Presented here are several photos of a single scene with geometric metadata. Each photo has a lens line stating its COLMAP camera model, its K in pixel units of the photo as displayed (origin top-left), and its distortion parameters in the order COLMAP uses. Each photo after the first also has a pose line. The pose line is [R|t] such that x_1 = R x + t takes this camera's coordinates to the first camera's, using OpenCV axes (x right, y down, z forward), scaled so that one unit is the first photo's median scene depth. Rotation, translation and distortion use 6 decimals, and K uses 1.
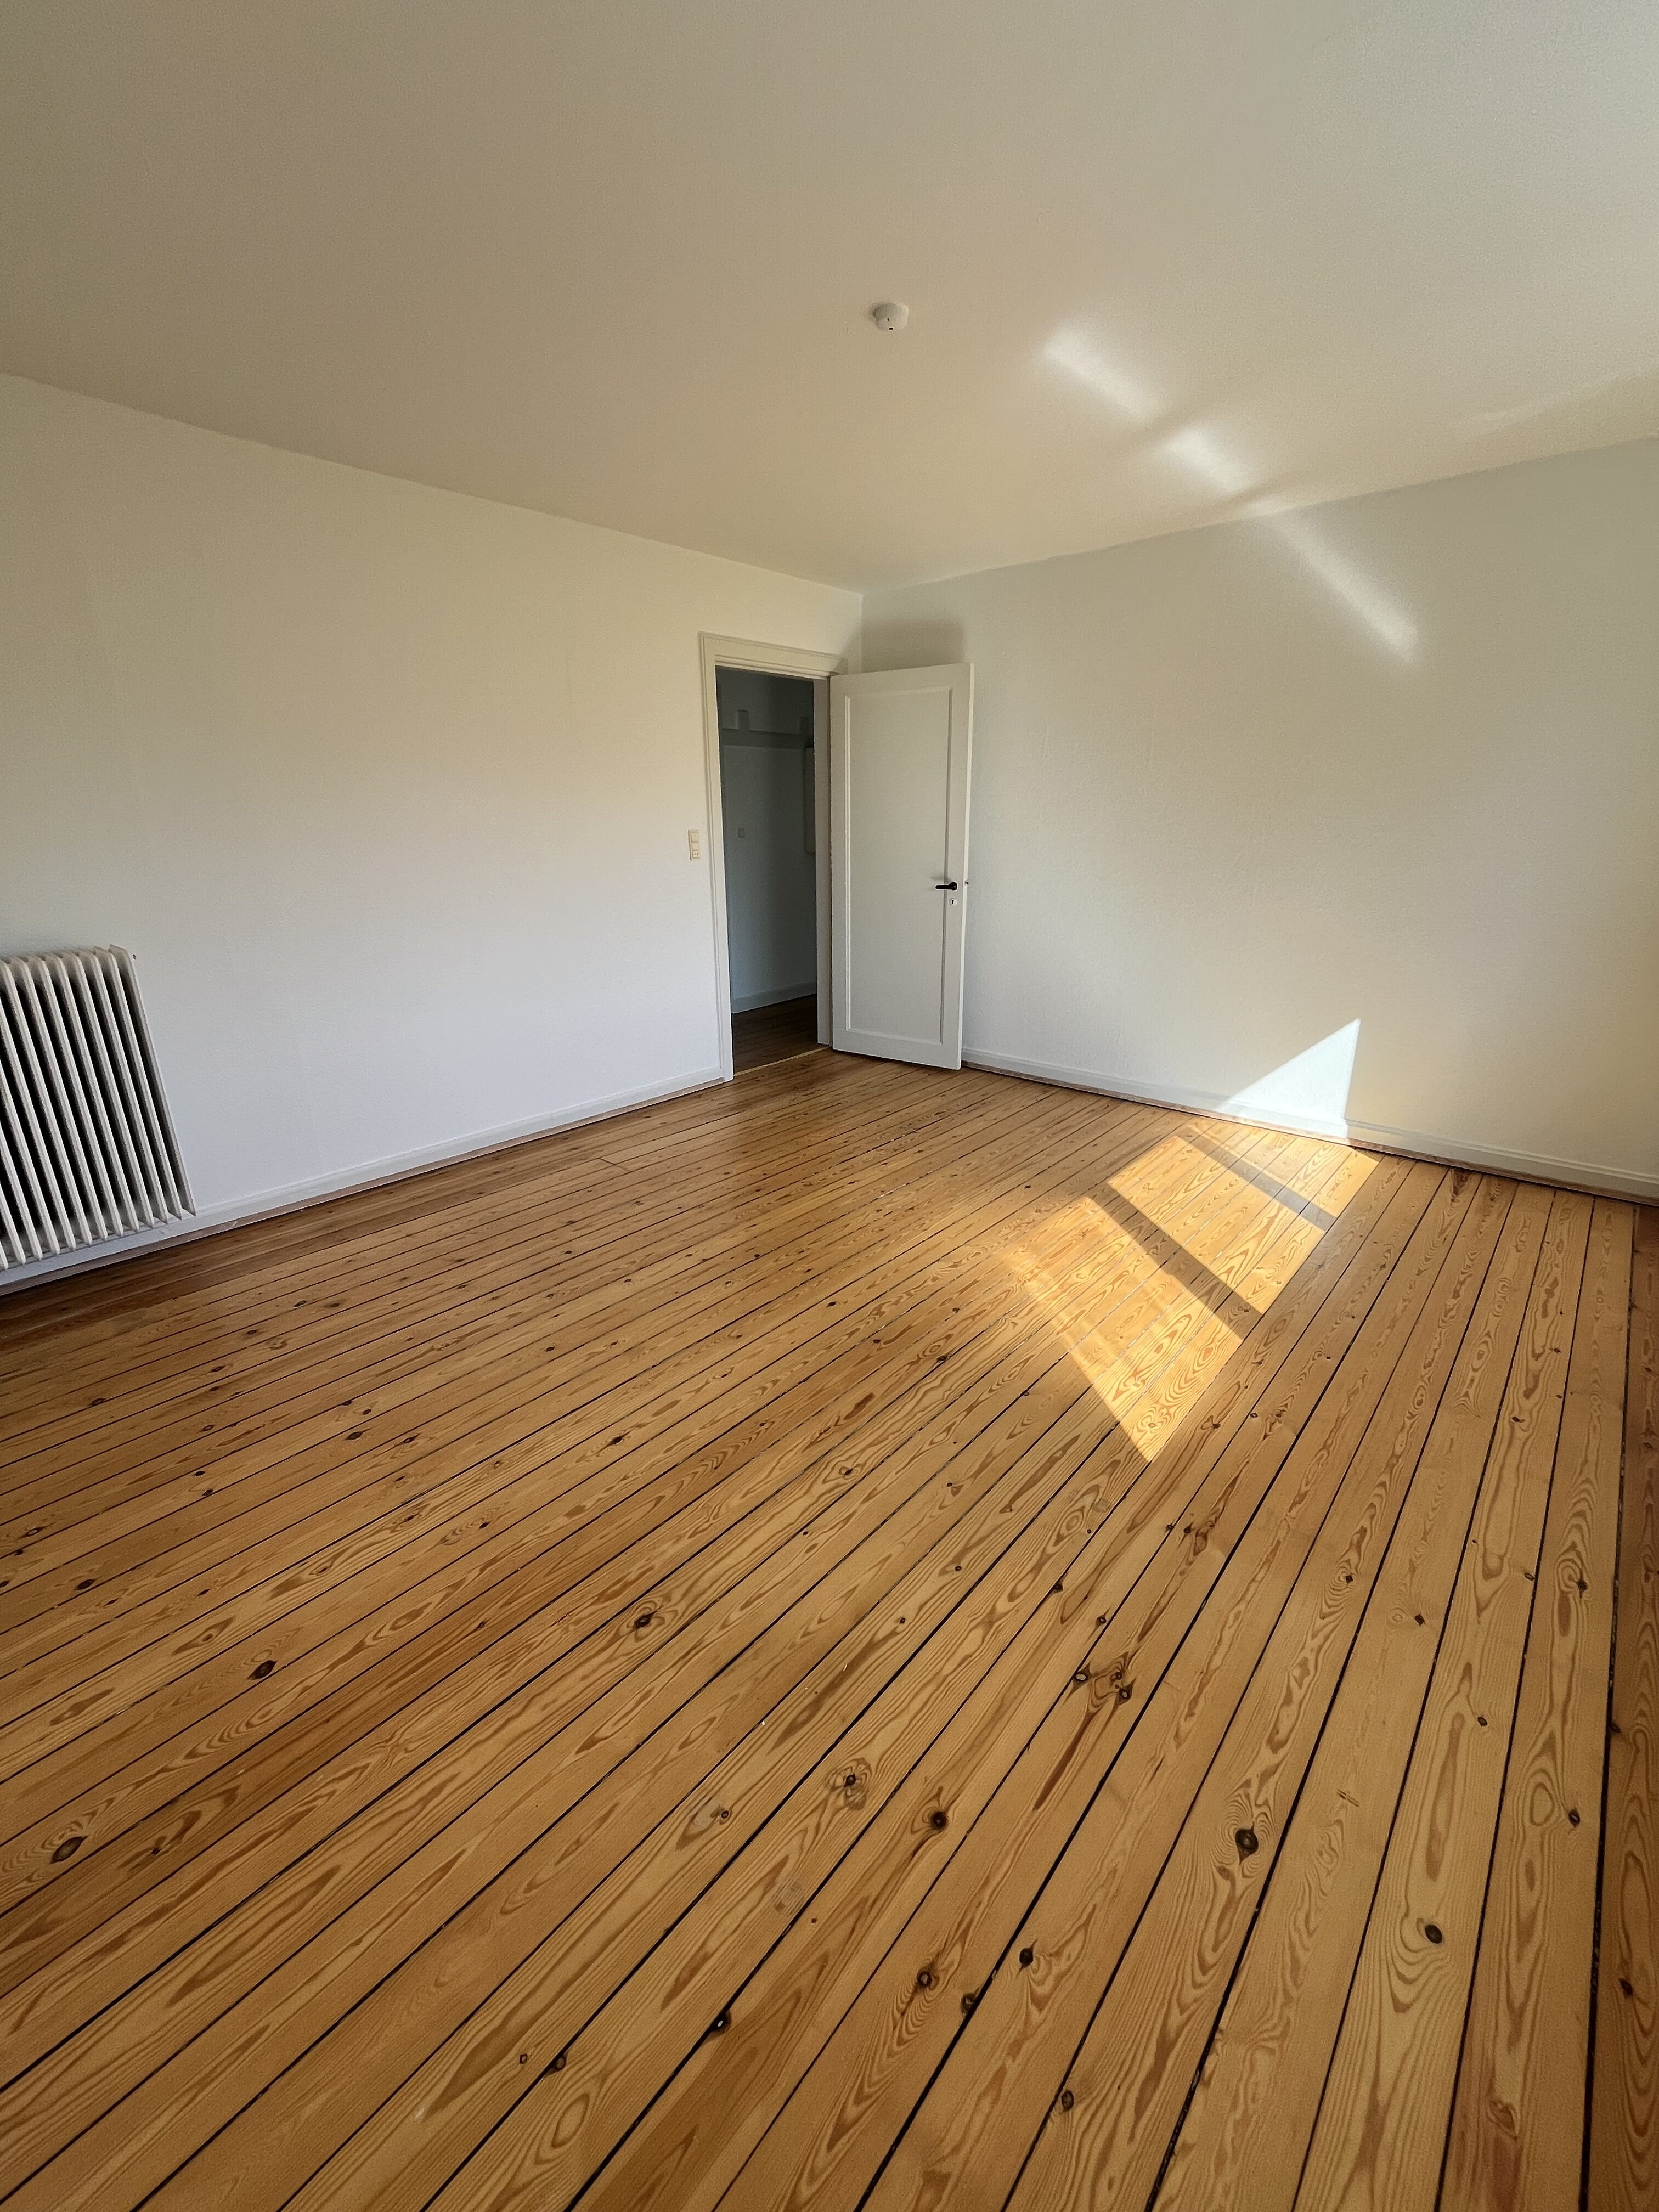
lens RADIAL K [[896.9, 0, 833.0], [0, 896.9, 1097.5], [0, 0, 1]] dist [-0.002046, -0.000053]
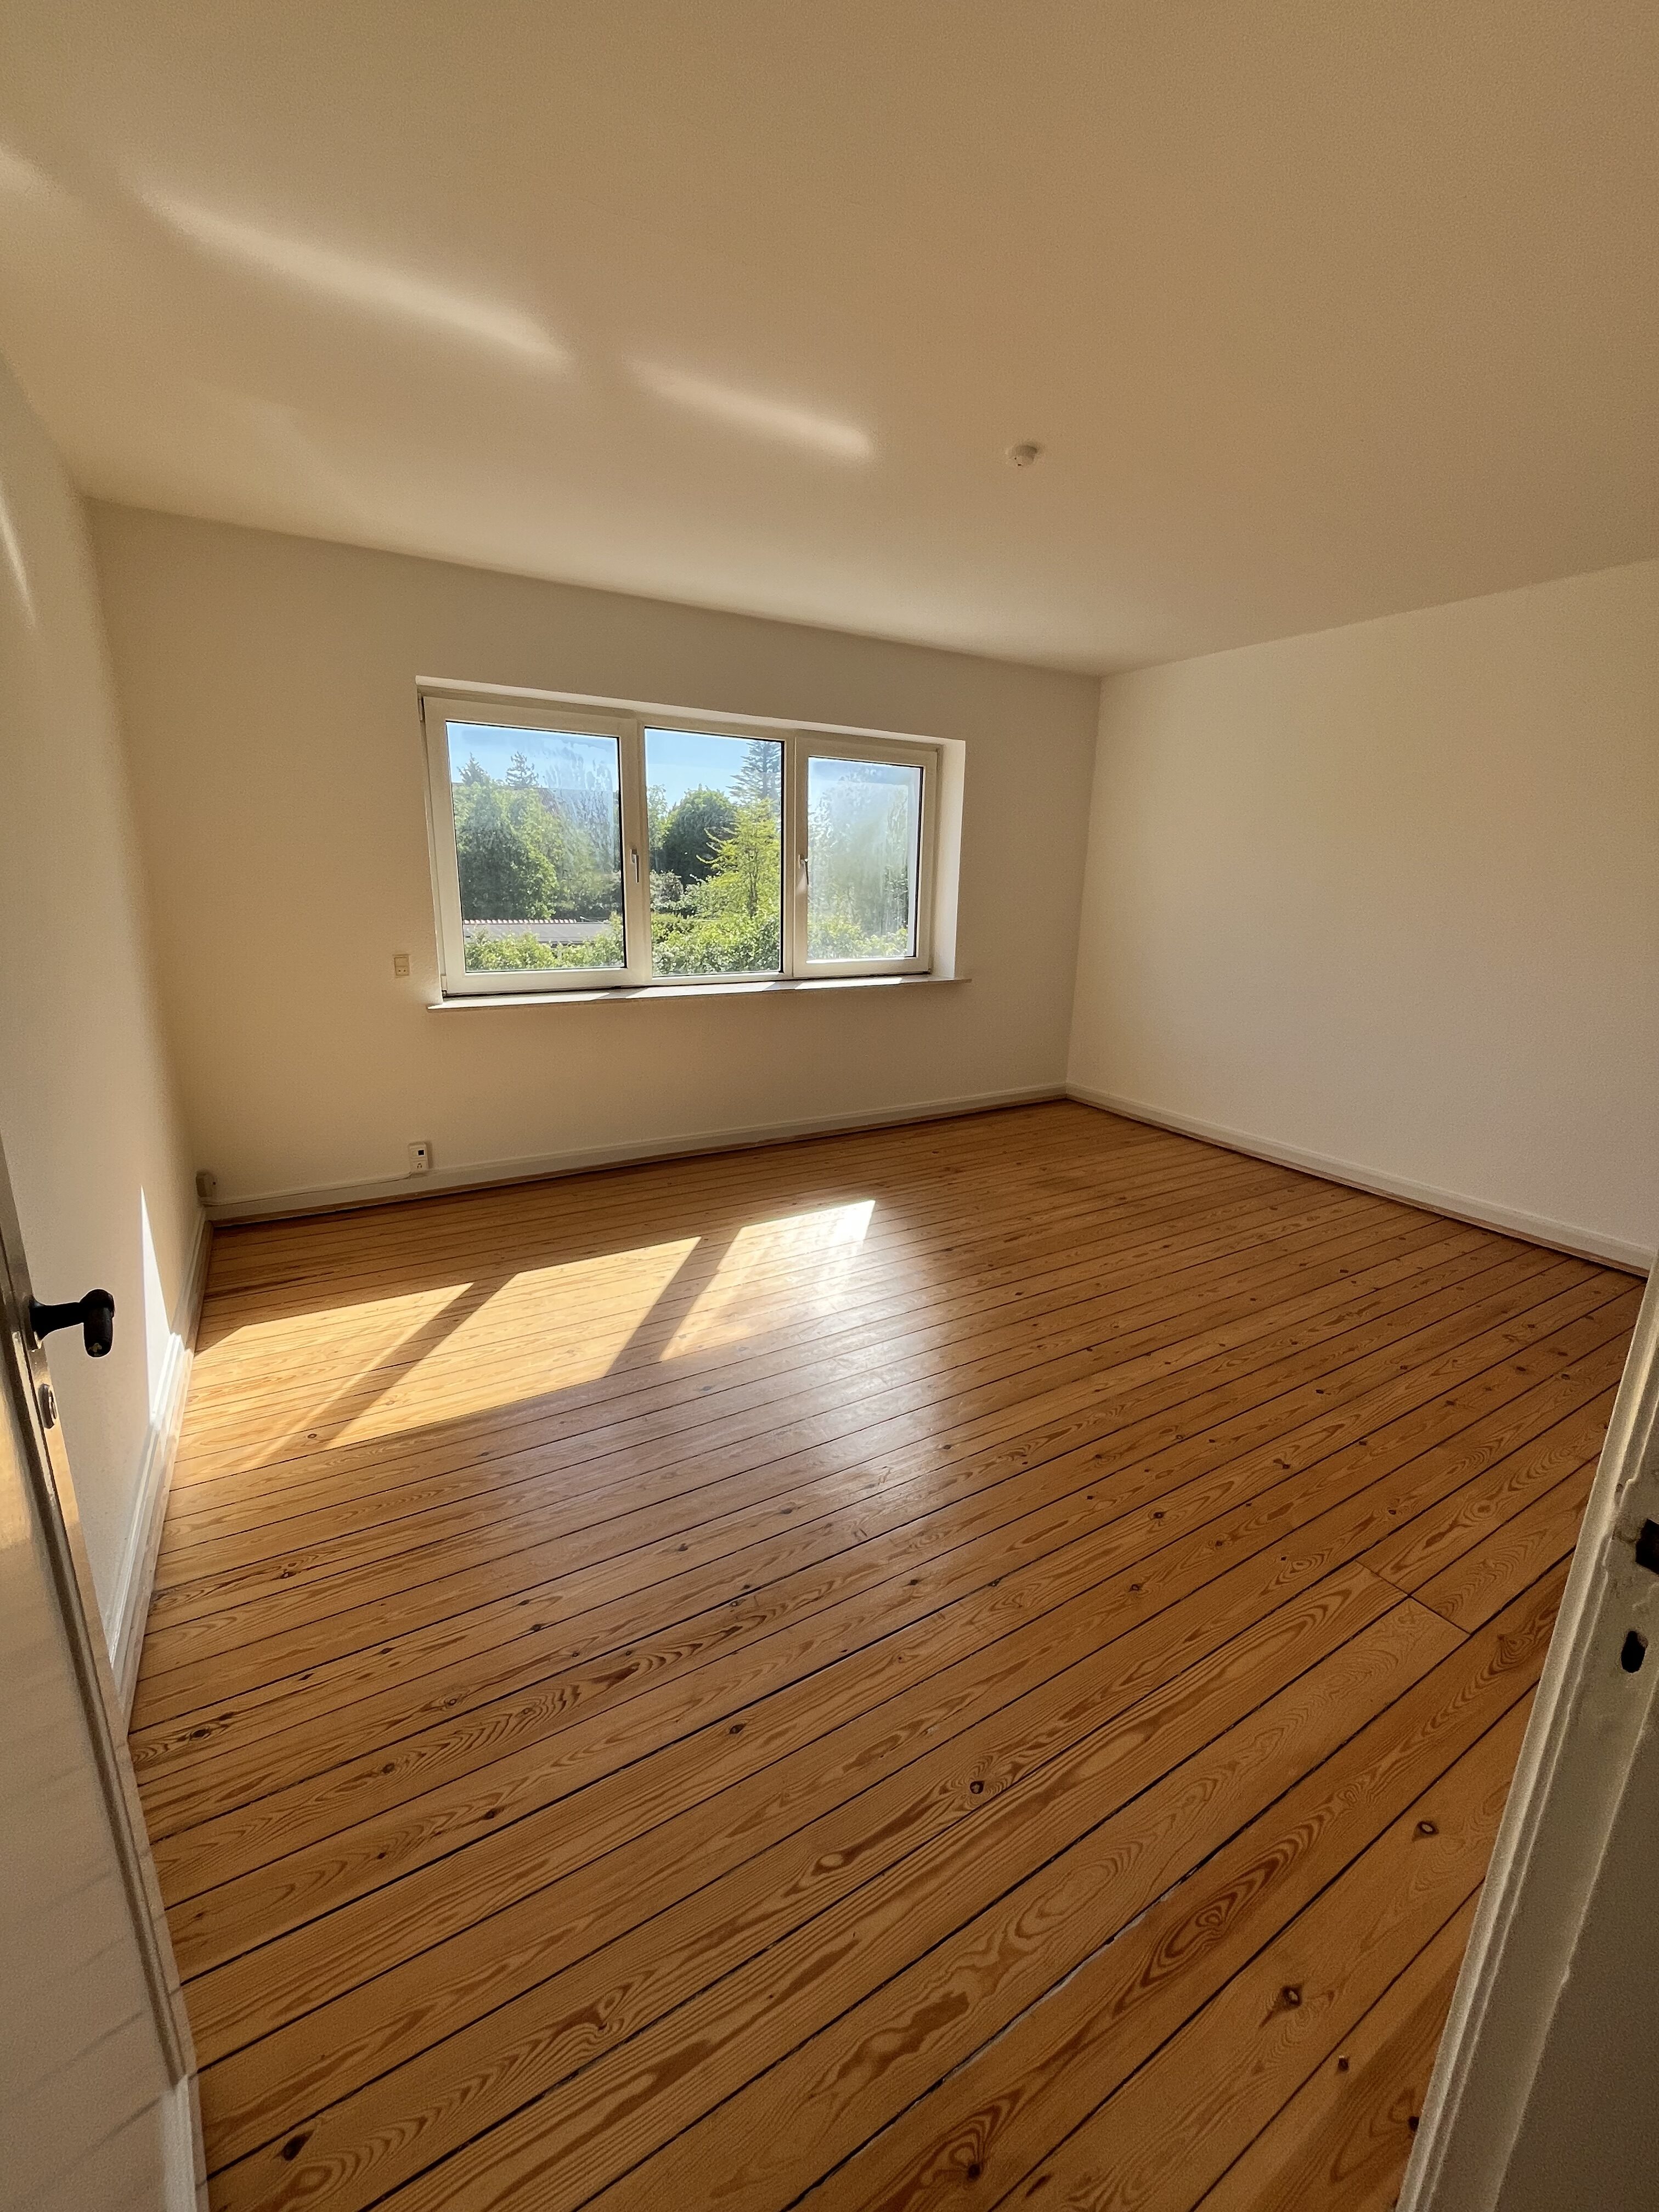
lens RADIAL K [[896.9, 0, 833.0], [0, 896.9, 1097.5], [0, 0, 1]] dist [-0.002046, -0.000053]
pose [[-0.953297, -0.085090, 0.289801, -0.096651], [0.080451, 0.853296, 0.515184, -0.681235], [-0.291123, 0.514438, -0.806598, 2.108312]]
